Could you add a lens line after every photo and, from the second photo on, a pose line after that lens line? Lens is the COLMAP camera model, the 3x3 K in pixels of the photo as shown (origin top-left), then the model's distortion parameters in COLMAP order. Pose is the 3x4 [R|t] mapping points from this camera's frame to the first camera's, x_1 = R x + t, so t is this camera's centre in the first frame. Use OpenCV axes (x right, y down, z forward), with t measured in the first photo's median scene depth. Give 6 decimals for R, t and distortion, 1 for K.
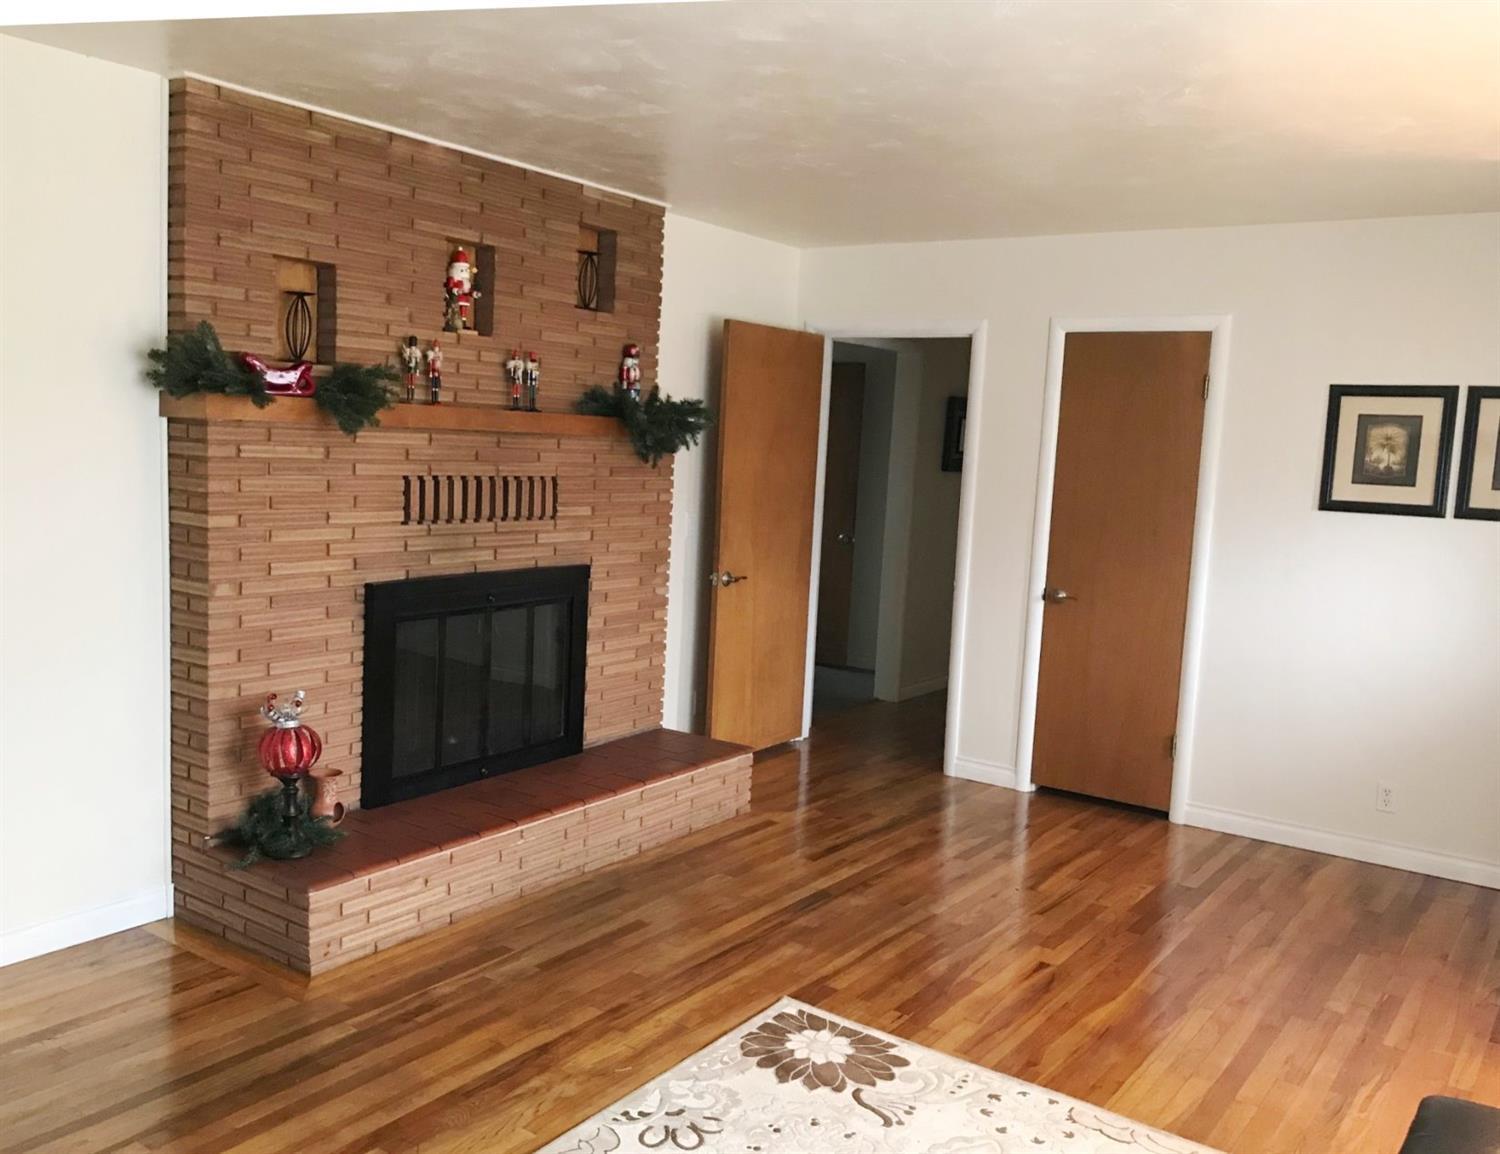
lens RADIAL K [[1283.3, 0, 750.0], [0, 1283.3, 577.0], [0, 0, 1]] dist [0.002138, 0.000378]
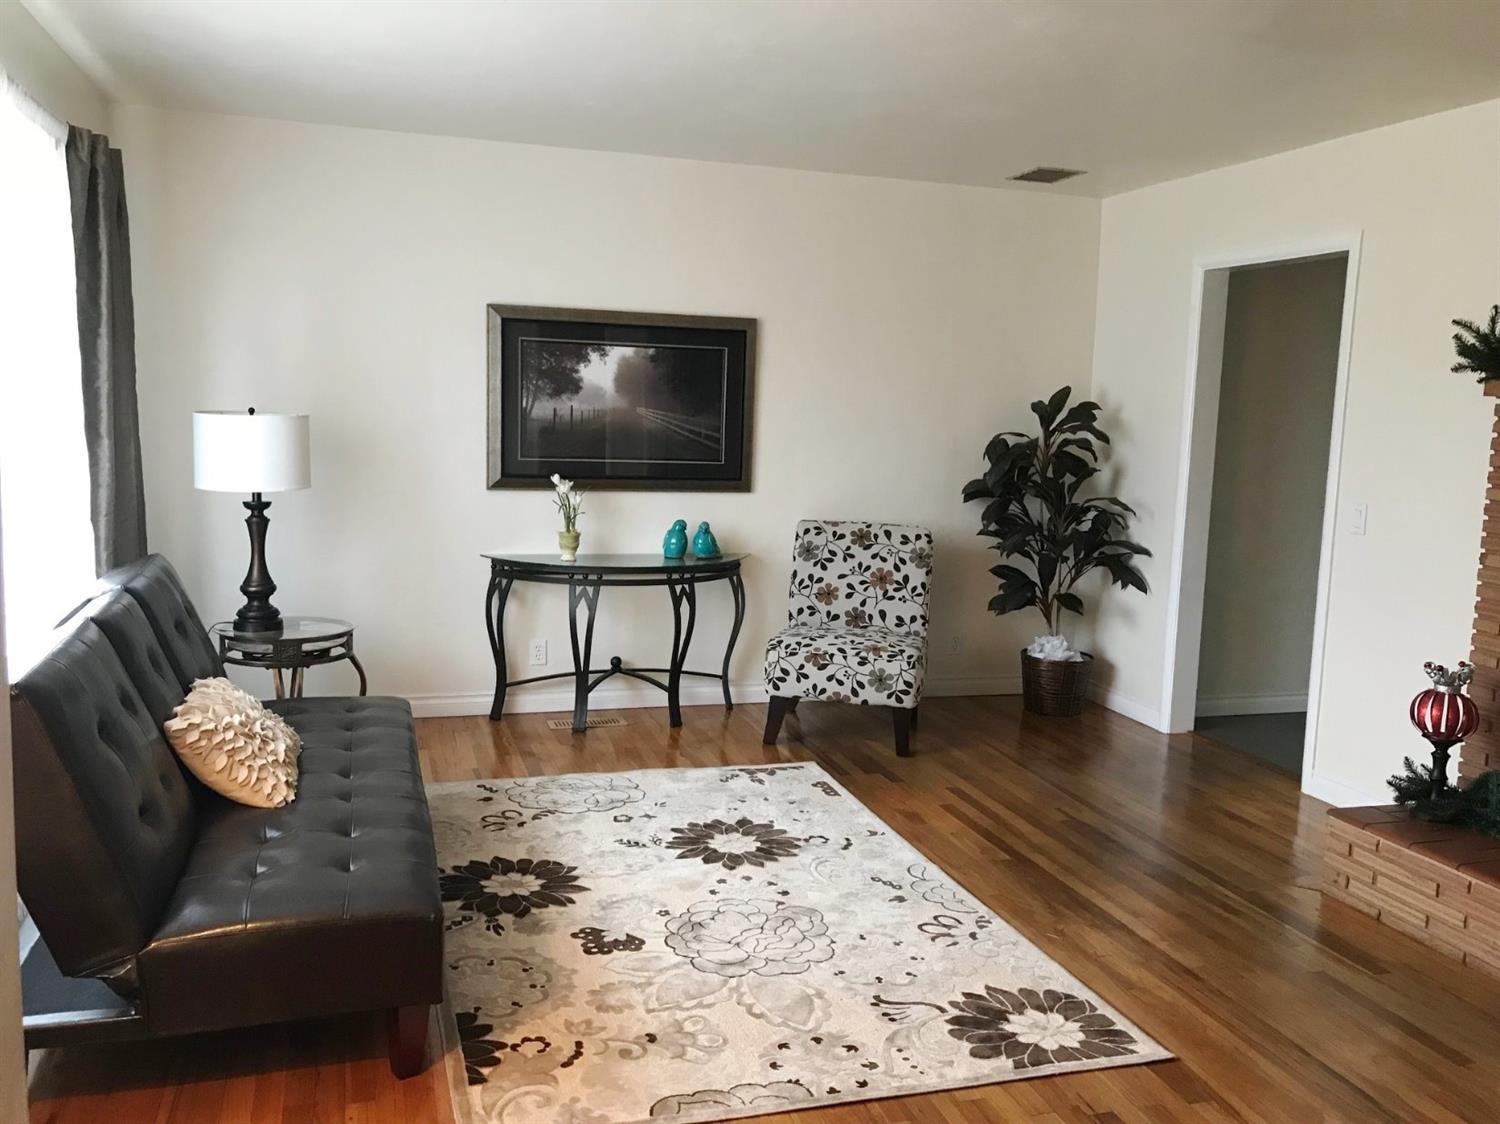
lens RADIAL K [[1257.9, 0, 750.0], [0, 1257.9, 562.0], [0, 0, 1]] dist [0.007851, 0.009335]
pose [[-0.607298, 0.029298, -0.793934, 0.859634], [-0.154938, 0.975765, 0.154524, -0.059491], [0.779220, 0.216853, -0.588041, 1.267303]]
